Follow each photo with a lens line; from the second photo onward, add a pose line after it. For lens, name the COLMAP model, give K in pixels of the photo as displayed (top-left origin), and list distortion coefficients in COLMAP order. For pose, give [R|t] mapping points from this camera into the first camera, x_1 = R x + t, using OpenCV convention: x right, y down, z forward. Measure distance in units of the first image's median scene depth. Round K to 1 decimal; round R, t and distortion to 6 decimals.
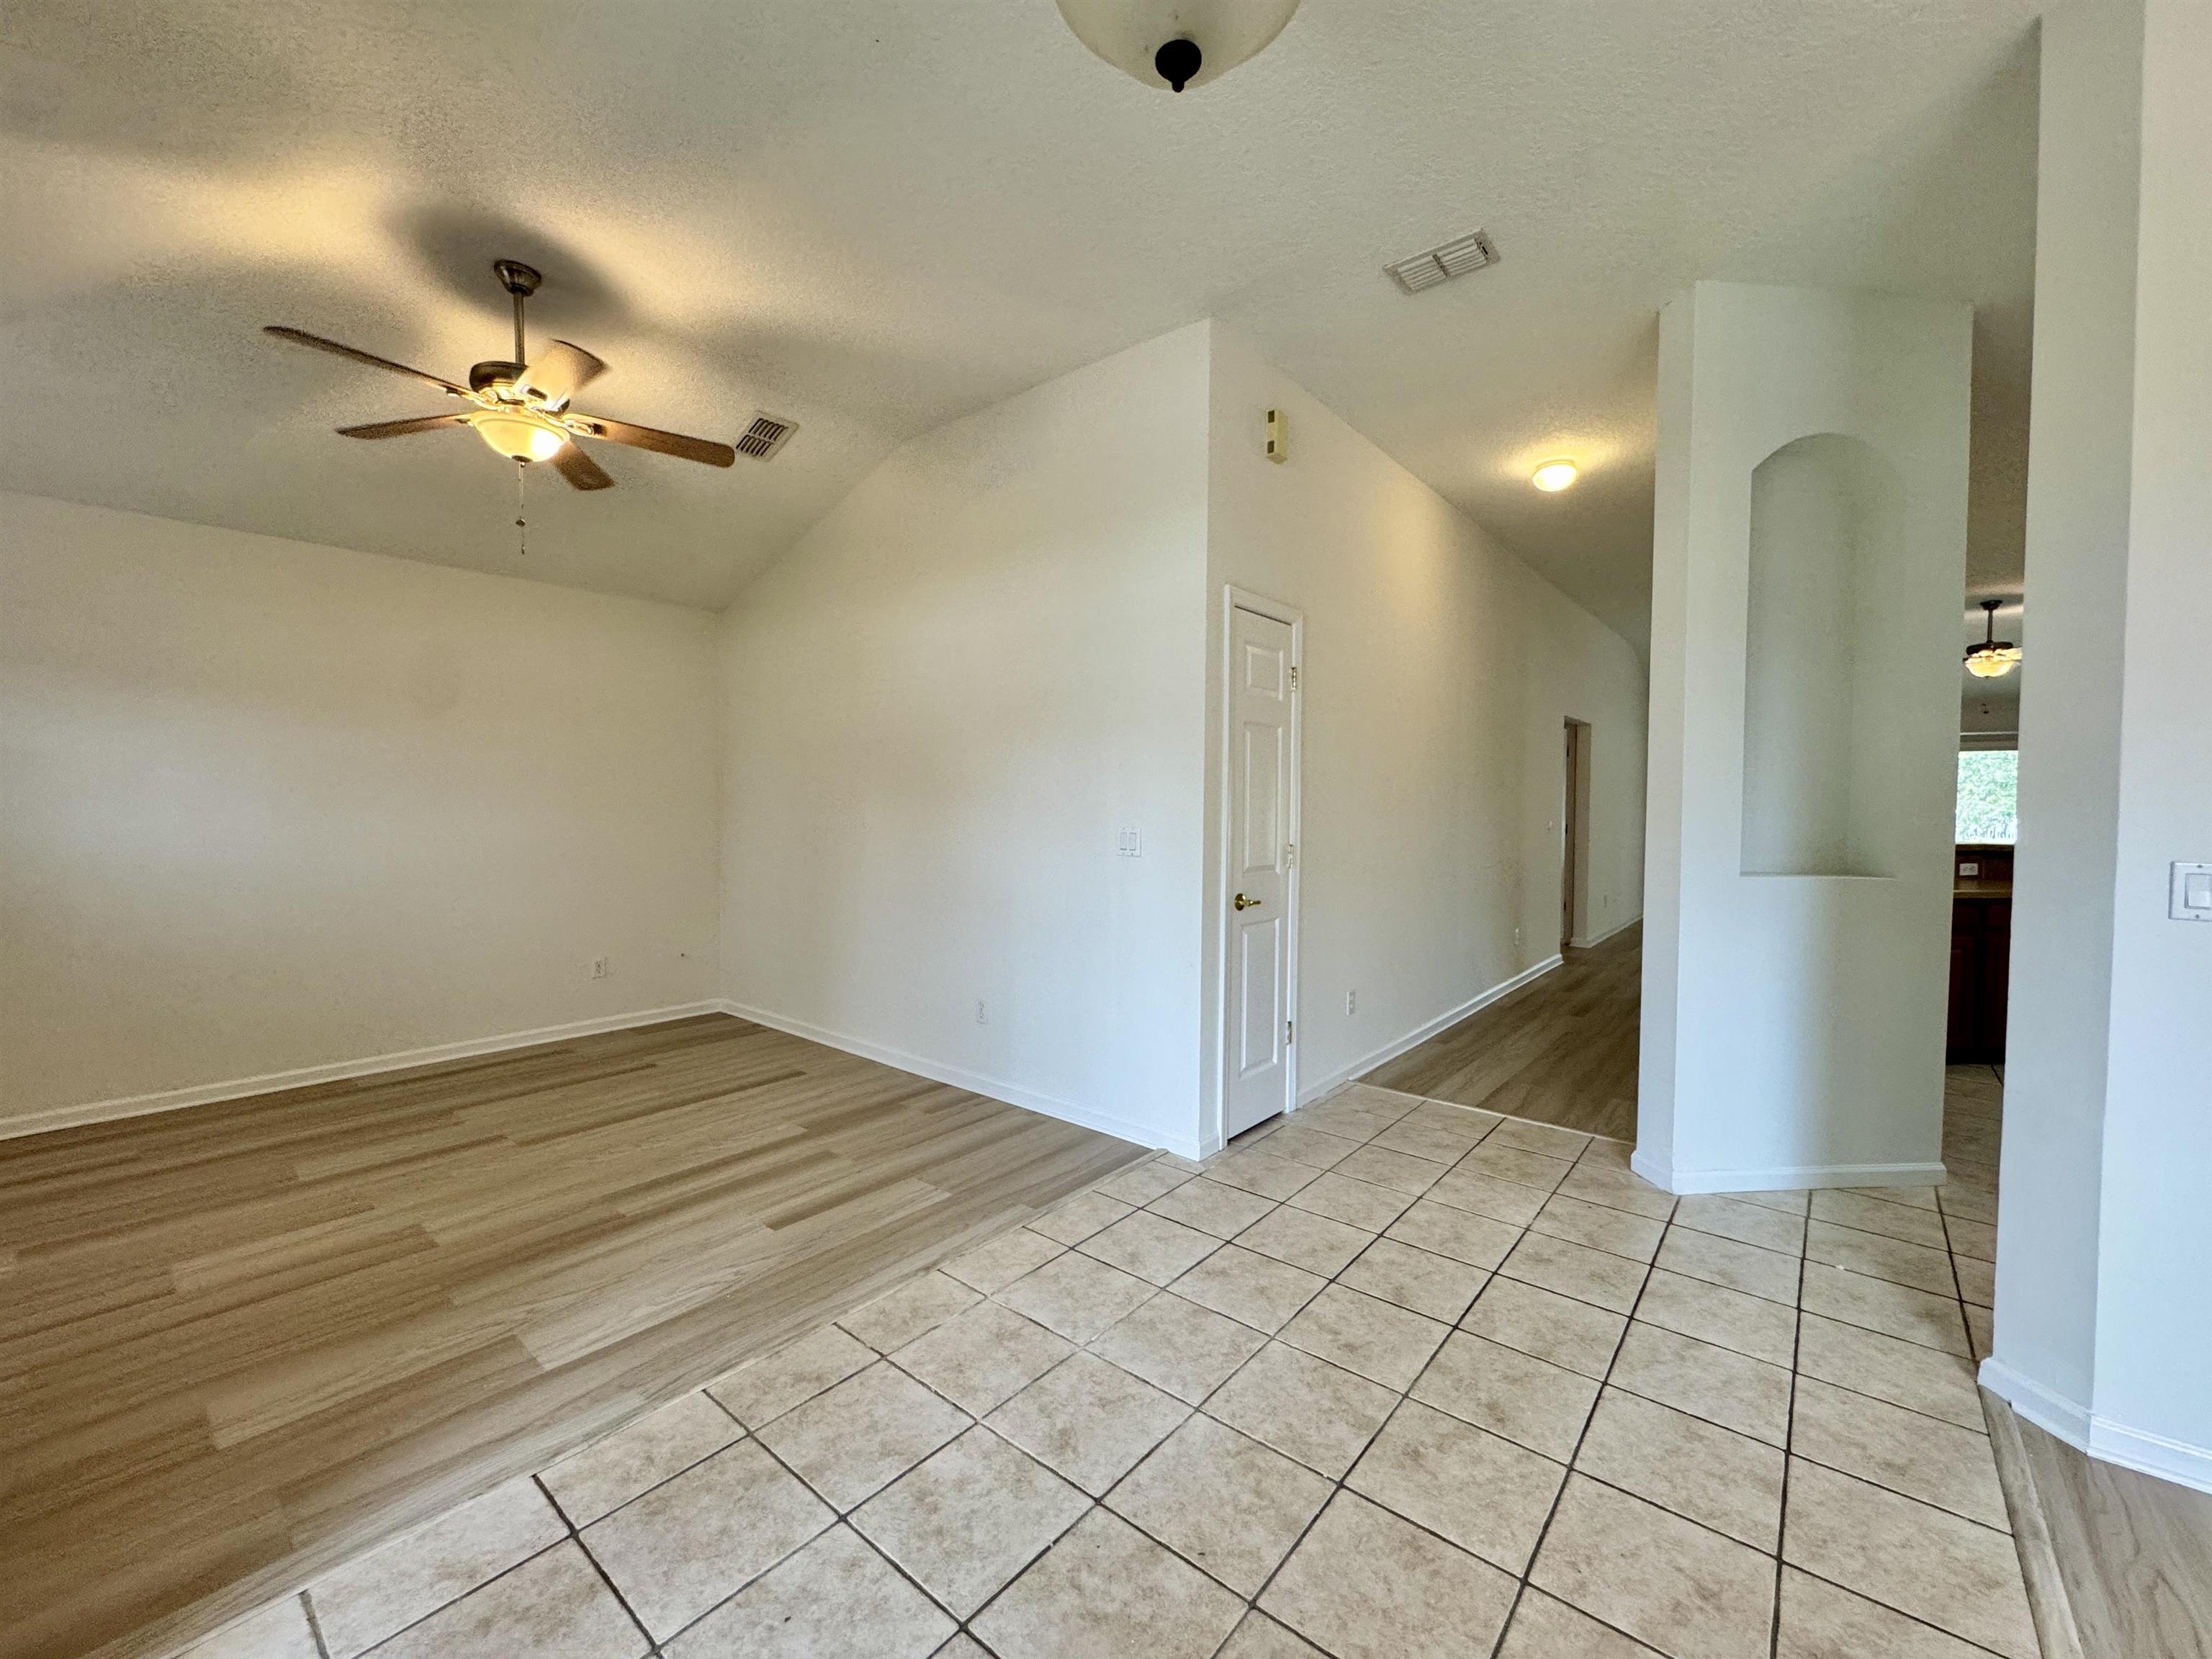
lens RADIAL K [[890.3, 0, 1112.4], [0, 890.3, 829.8], [0, 0, 1]] dist [0.000303, -0.000209]
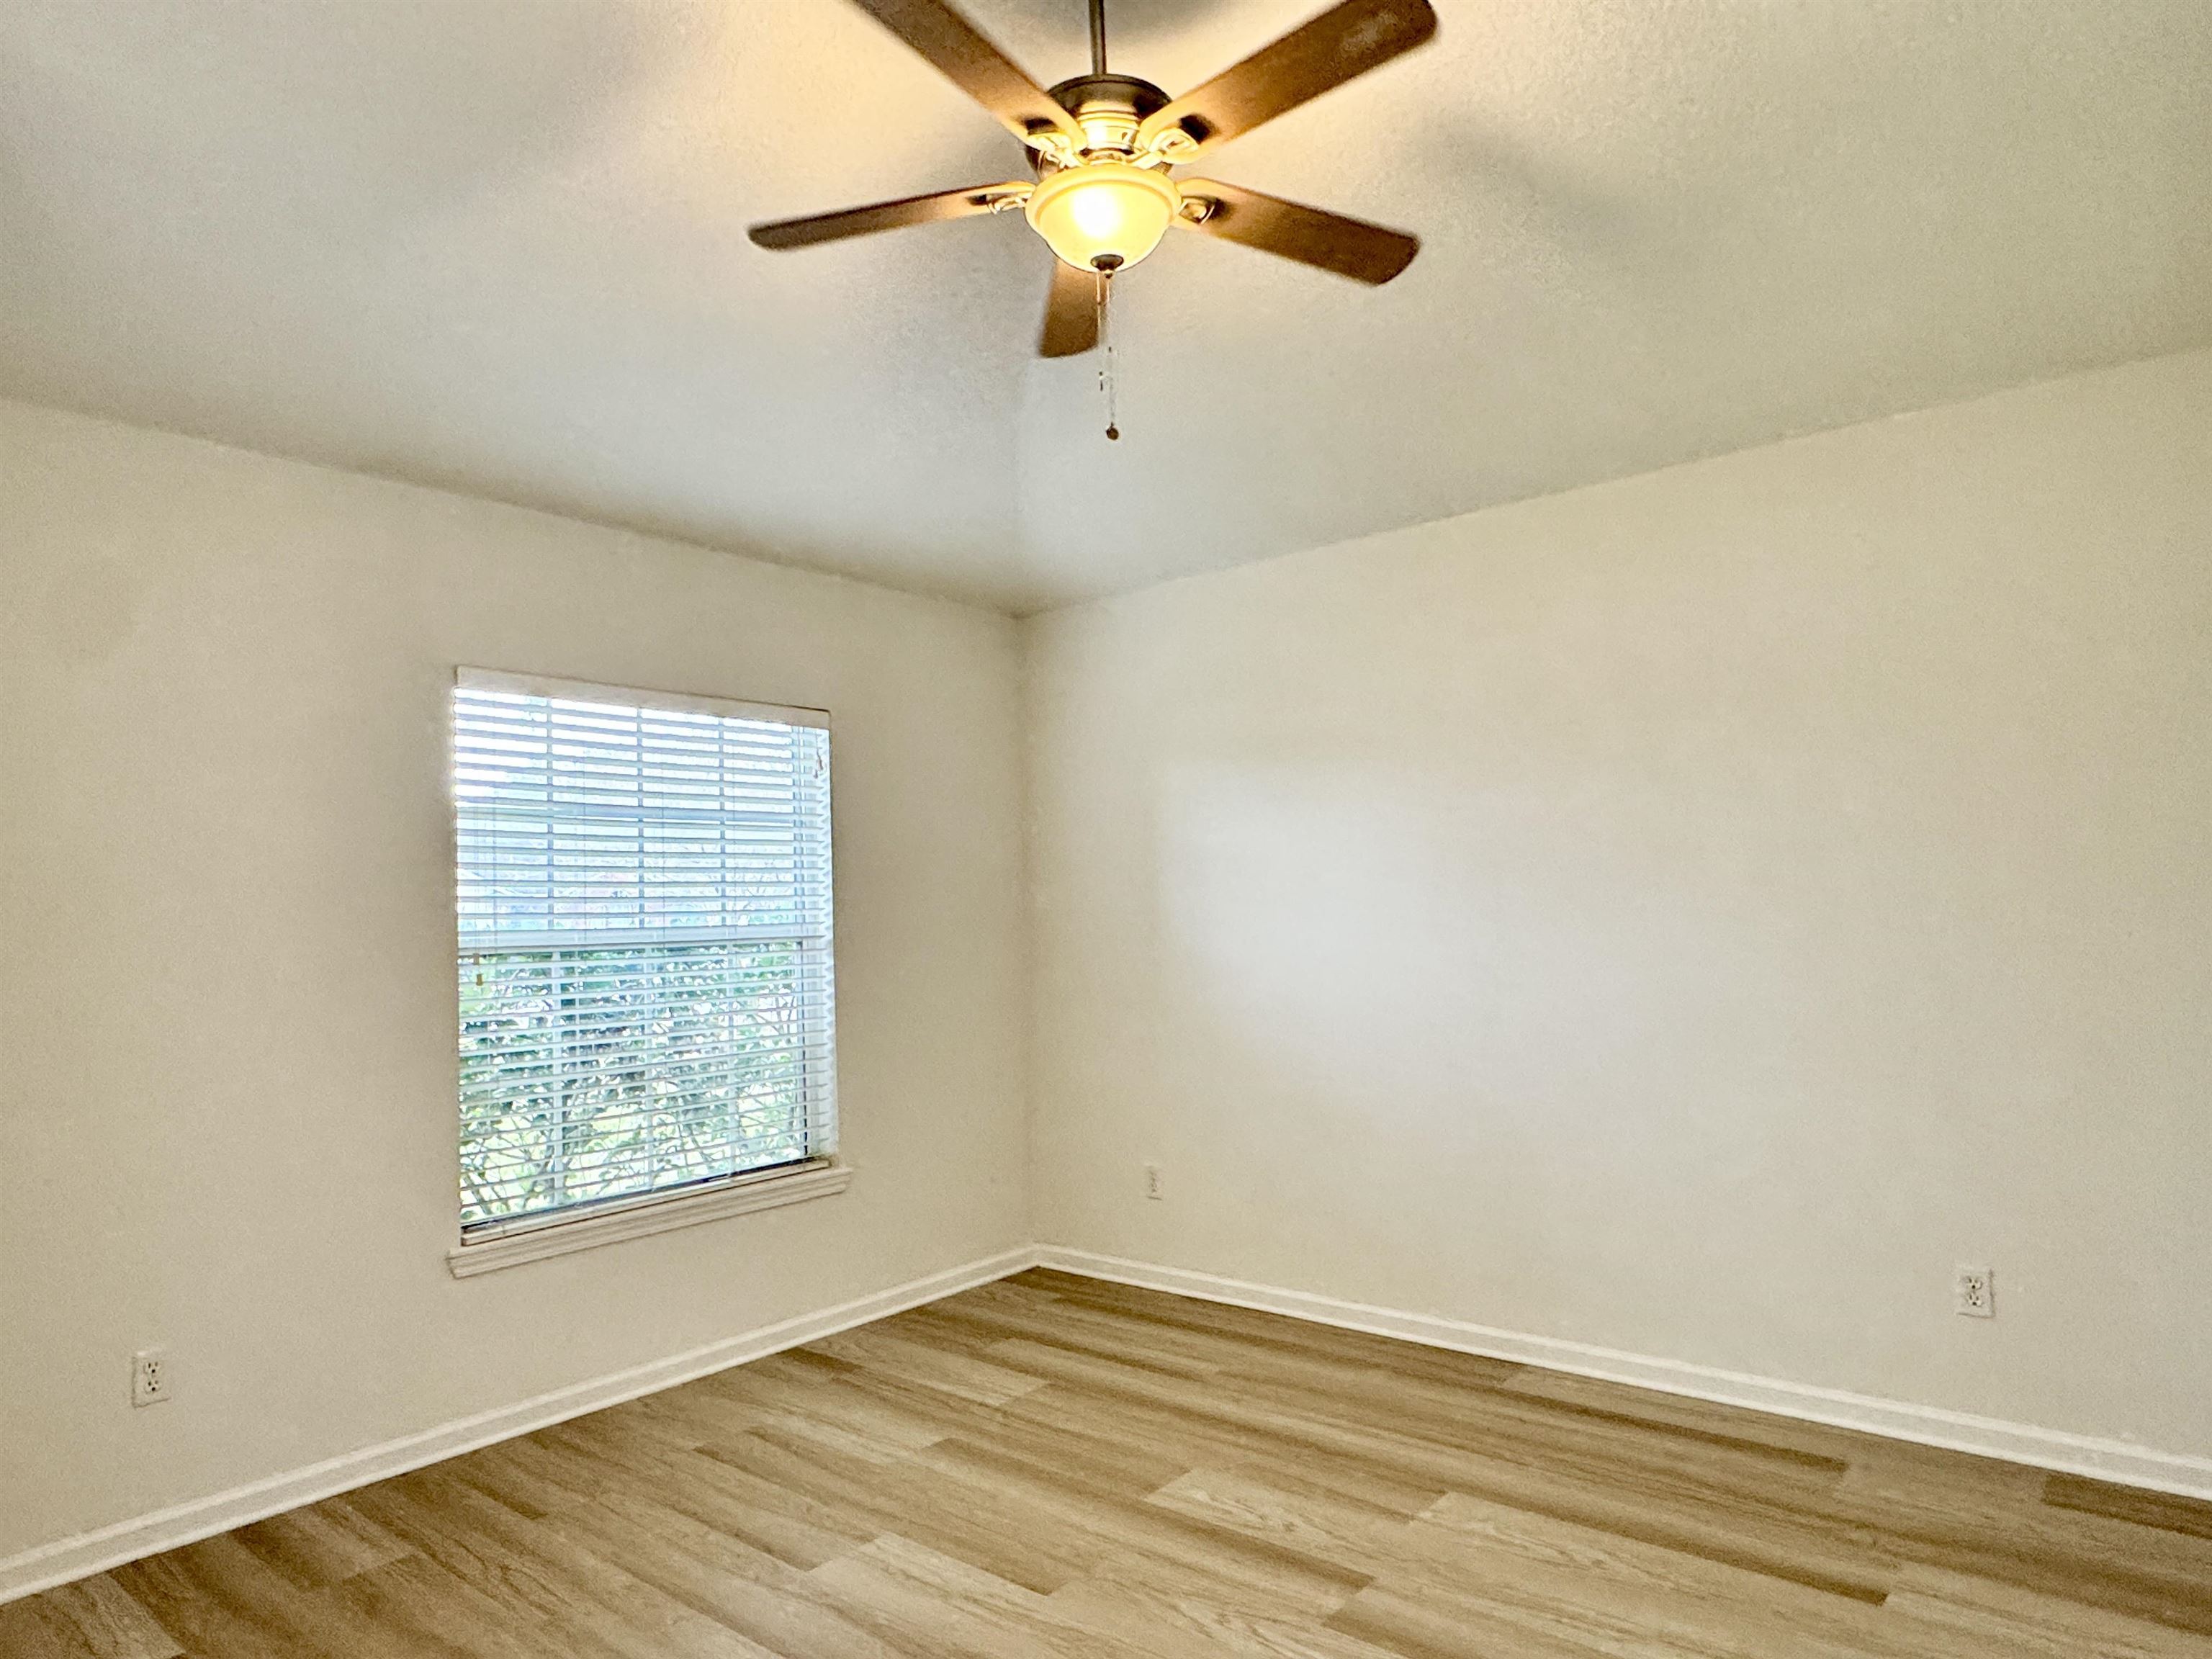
lens RADIAL K [[1331.6, 0, 1106.0], [0, 1331.6, 839.2], [0, 0, 1]] dist [0.000260, 0.000203]
pose [[-0.009368, -0.063483, -0.997939, 0.085011], [0.000207, 0.997983, -0.063488, -0.022926], [0.999956, -0.000801, -0.009335, 0.863426]]
